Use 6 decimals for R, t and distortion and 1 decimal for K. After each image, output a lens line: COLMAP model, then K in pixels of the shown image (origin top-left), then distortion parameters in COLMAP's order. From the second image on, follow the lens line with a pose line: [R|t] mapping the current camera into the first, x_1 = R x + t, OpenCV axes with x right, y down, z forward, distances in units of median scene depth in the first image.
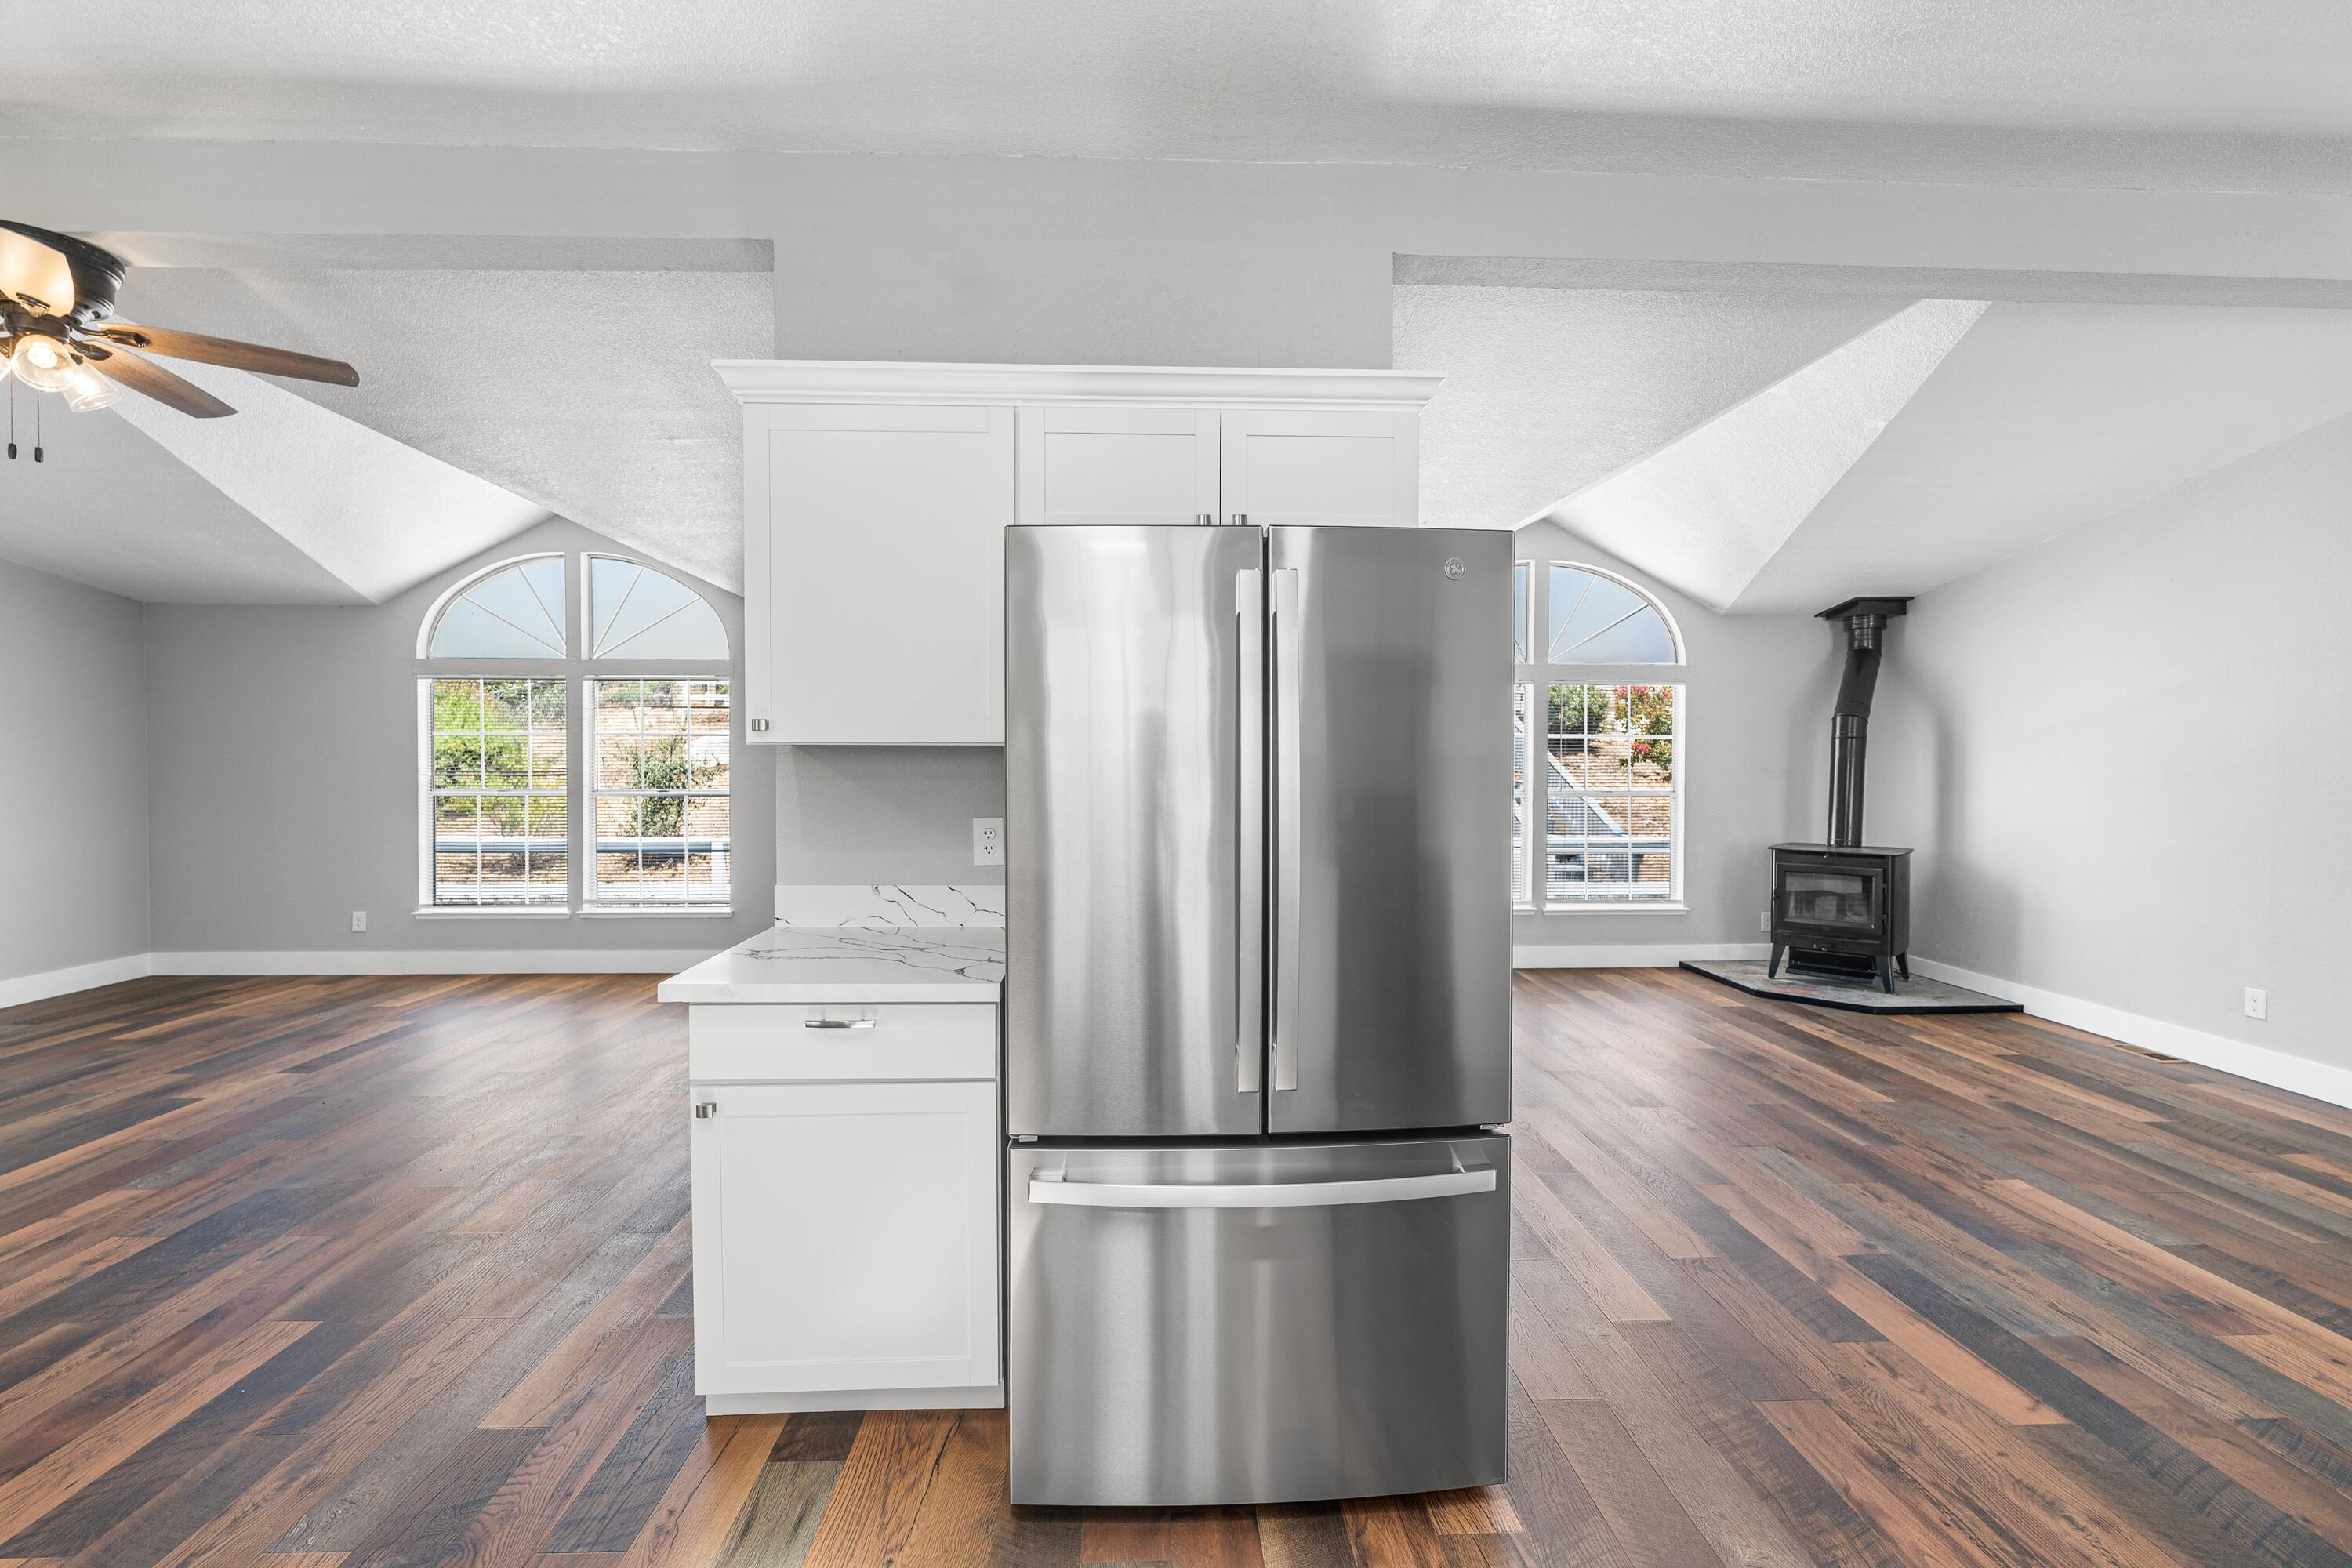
lens RADIAL K [[1043.0, 0, 1173.2], [0, 1043.0, 775.4], [0, 0, 1]] dist [-0.005981, 0.000642]
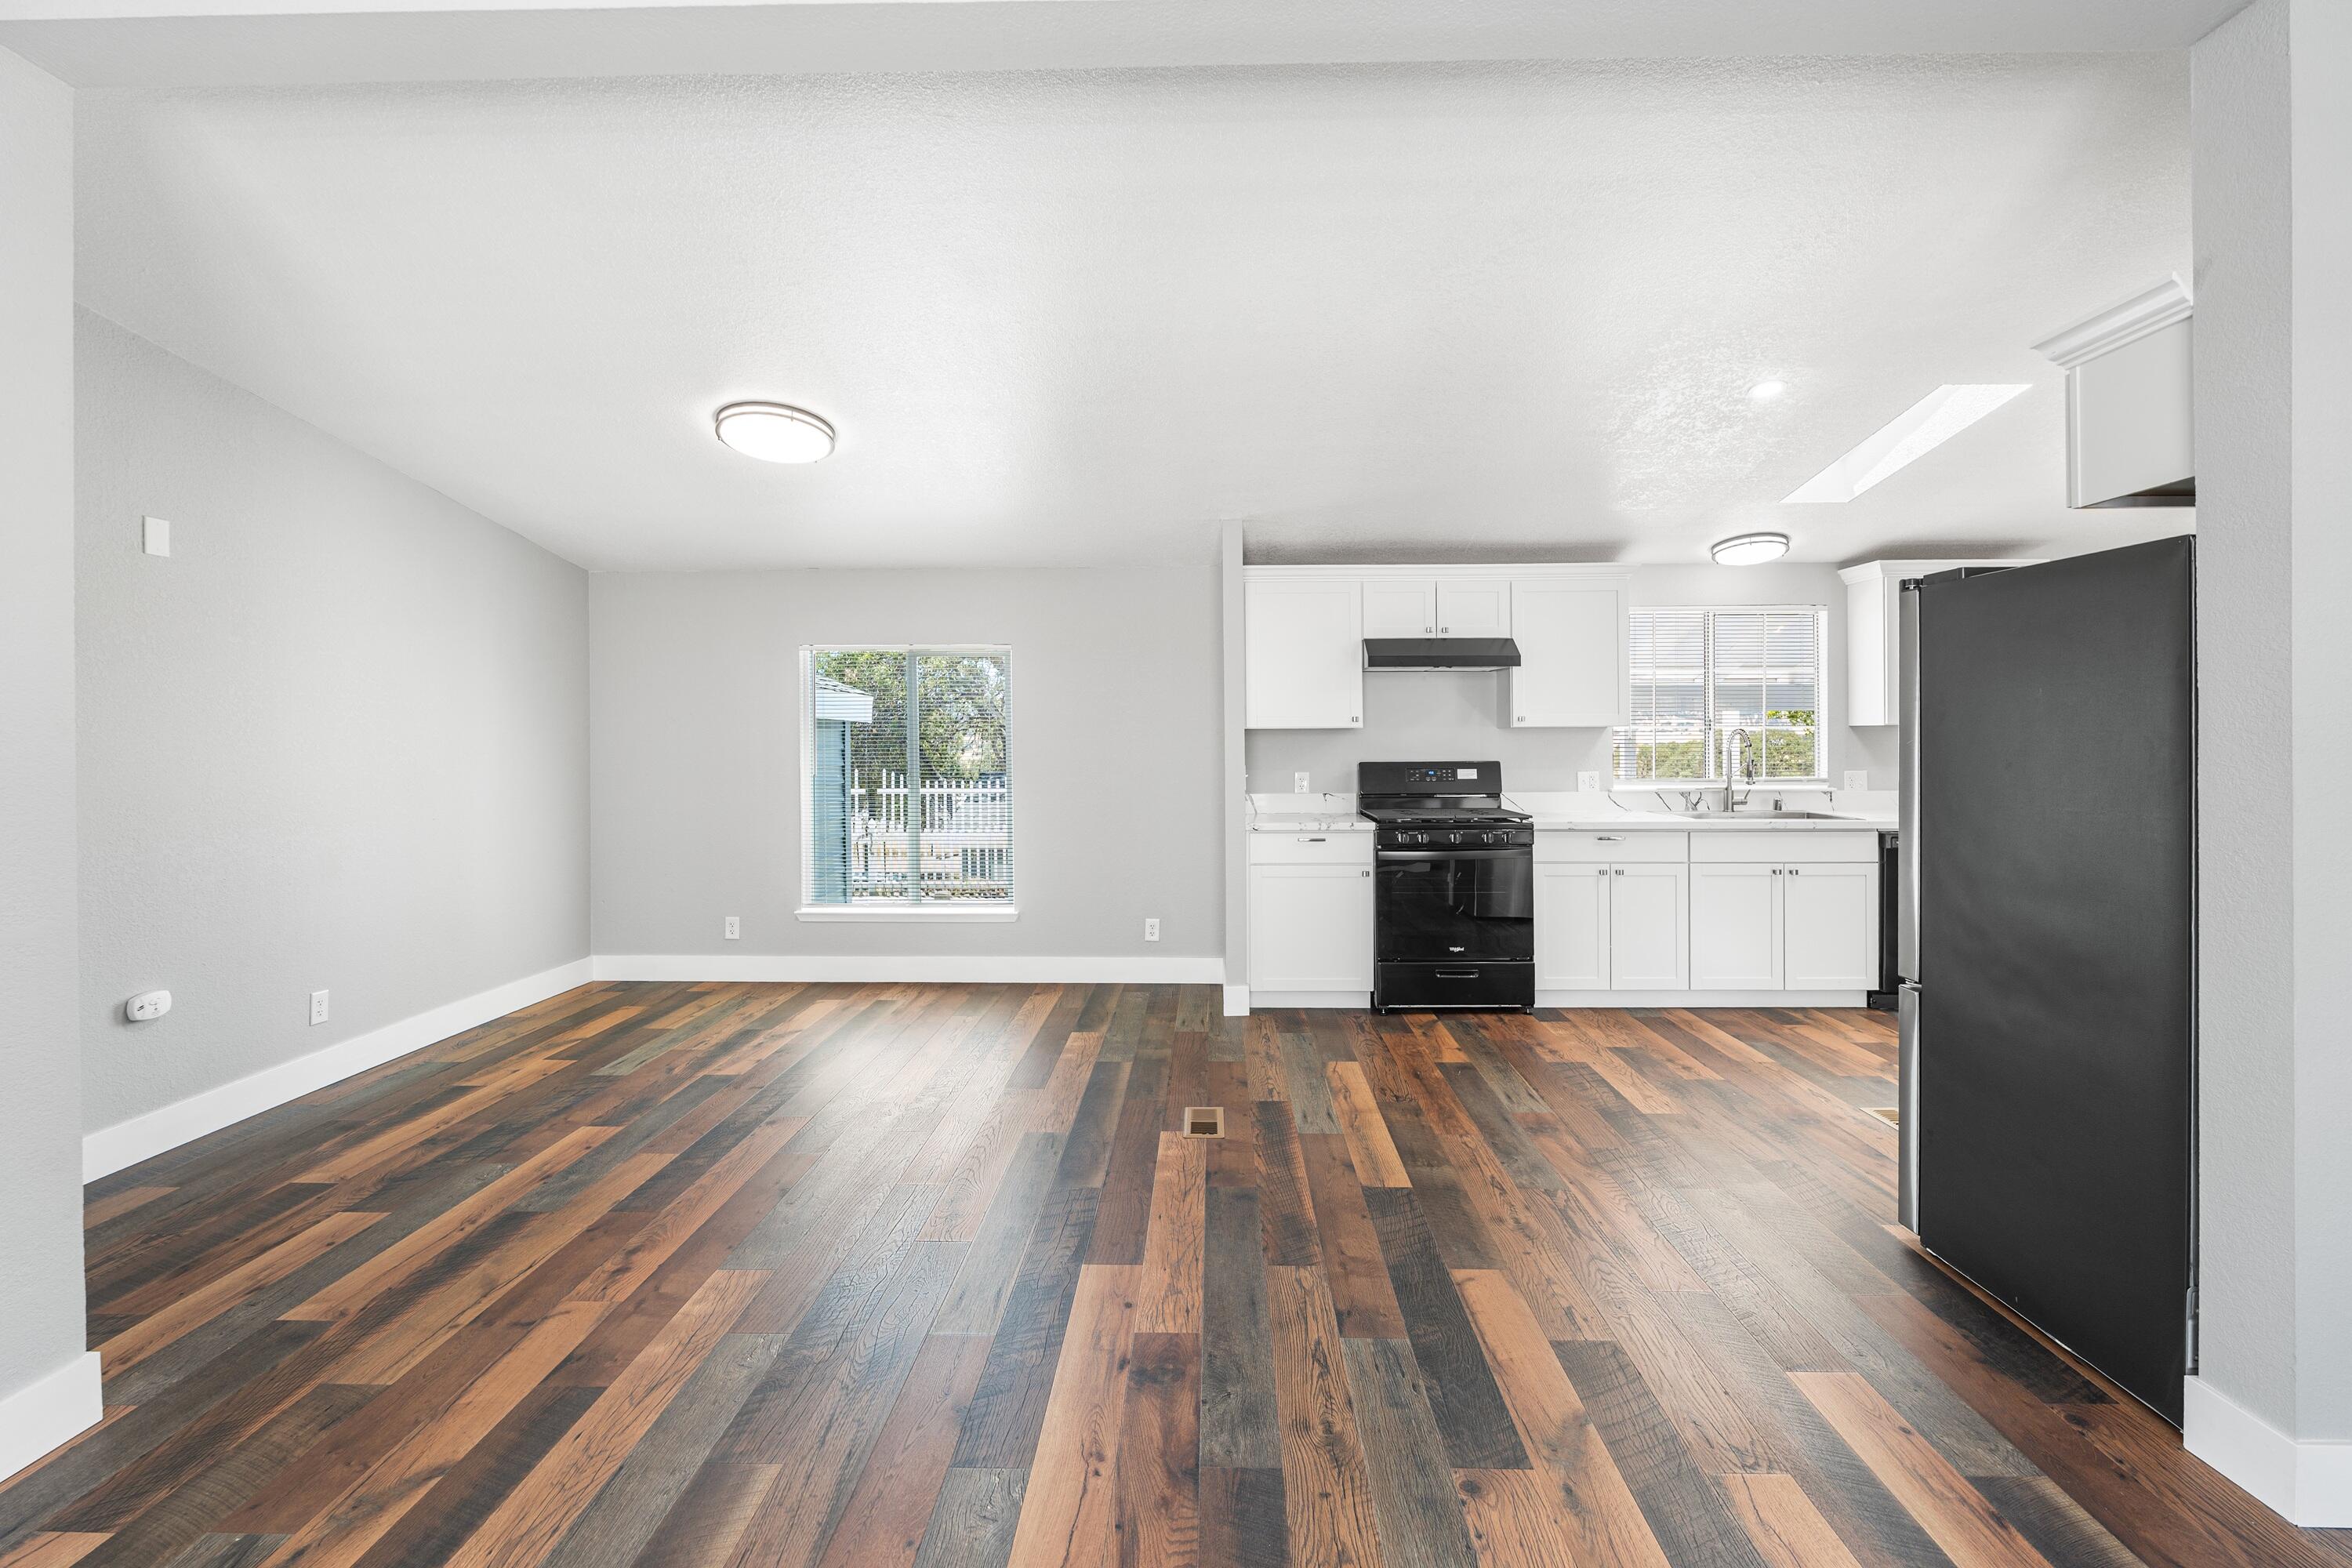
lens RADIAL K [[1043.0, 0, 1183.1], [0, 1043.0, 736.3], [0, 0, 1]] dist [-0.005981, 0.000642]
pose [[-0.997816, 0.001978, 0.066022, 0.583341], [0.003584, 0.999700, 0.024210, -0.021864], [-0.065954, 0.024393, -0.997524, 1.190840]]
